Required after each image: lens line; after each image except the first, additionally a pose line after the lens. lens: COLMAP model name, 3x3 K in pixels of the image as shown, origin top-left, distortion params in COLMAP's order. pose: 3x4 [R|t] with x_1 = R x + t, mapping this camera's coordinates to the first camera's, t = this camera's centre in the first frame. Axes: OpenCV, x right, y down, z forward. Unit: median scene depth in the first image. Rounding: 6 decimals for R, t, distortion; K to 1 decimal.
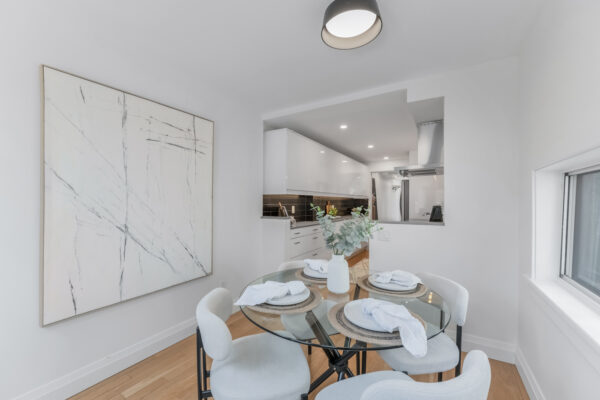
lens RADIAL K [[248.2, 0, 302.2], [0, 248.2, 201.5], [0, 0, 1]] dist [-0.011998, 0.001304]
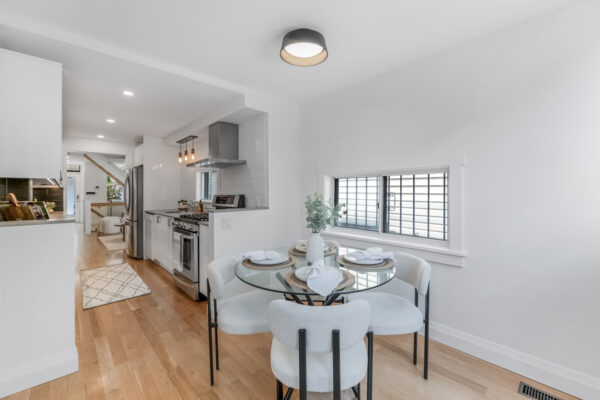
lens RADIAL K [[248.2, 0, 303.0], [0, 248.2, 187.4], [0, 0, 1]] dist [-0.011998, 0.001304]
pose [[0.260845, 0.010290, 0.965326, -0.269180], [0.008543, 0.999879, -0.012967, 0.001349], [-0.965343, 0.011629, 0.260726, 0.187164]]
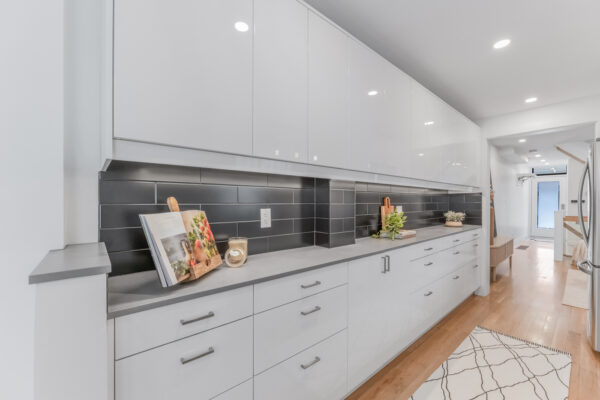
lens RADIAL K [[248.2, 0, 296.9], [0, 248.2, 202.9], [0, 0, 1]] dist [-0.011998, 0.001304]
pose [[0.945066, 0.003263, -0.326863, 0.090907], [-0.000911, 0.999973, 0.007346, 0.005414], [0.326878, -0.006644, 0.945043, 0.478360]]
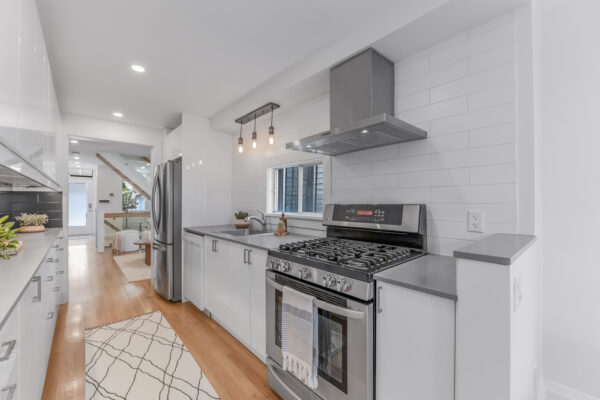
lens RADIAL K [[248.2, 0, 301.2], [0, 248.2, 200.5], [0, 0, 1]] dist [-0.011998, 0.001304]
pose [[0.297425, 0.001984, 0.954743, -0.044630], [0.000969, 0.999997, -0.002380, 0.005718], [-0.954745, 0.001633, 0.297422, 0.514517]]
